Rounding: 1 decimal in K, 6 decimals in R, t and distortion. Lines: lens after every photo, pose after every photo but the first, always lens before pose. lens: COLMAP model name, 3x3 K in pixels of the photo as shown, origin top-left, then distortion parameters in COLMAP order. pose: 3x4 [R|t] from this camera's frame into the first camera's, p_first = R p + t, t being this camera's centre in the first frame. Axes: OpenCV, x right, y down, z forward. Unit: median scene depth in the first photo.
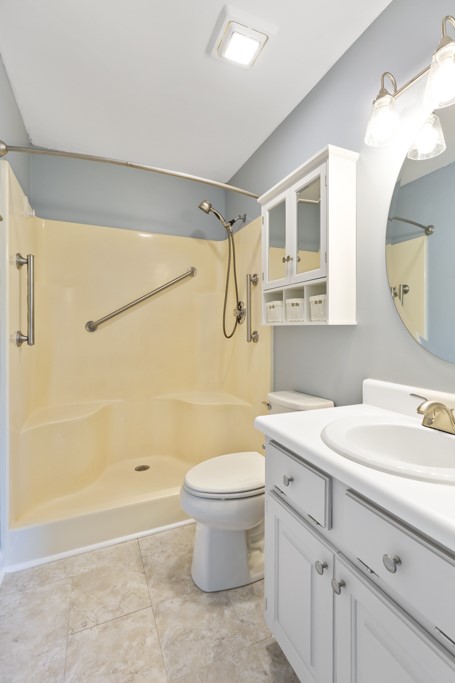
lens RADIAL K [[310.5, 0, 230.2], [0, 310.5, 335.0], [0, 0, 1]] dist [0.009082, -0.000380]
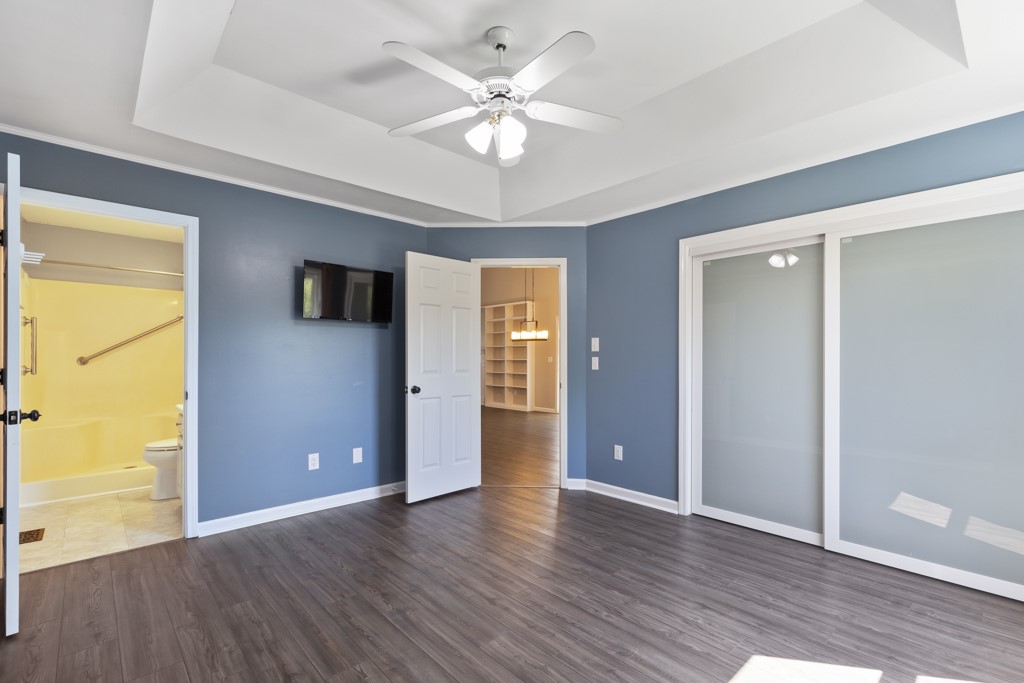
lens RADIAL K [[465.6, 0, 516.4], [0, 465.6, 358.9], [0, 0, 1]] dist [0.009082, -0.000380]
pose [[0.947873, -0.005656, 0.318598, 0.913611], [0.010696, 0.999844, -0.014073, 0.013639], [-0.318468, 0.016747, 0.947786, -2.022619]]
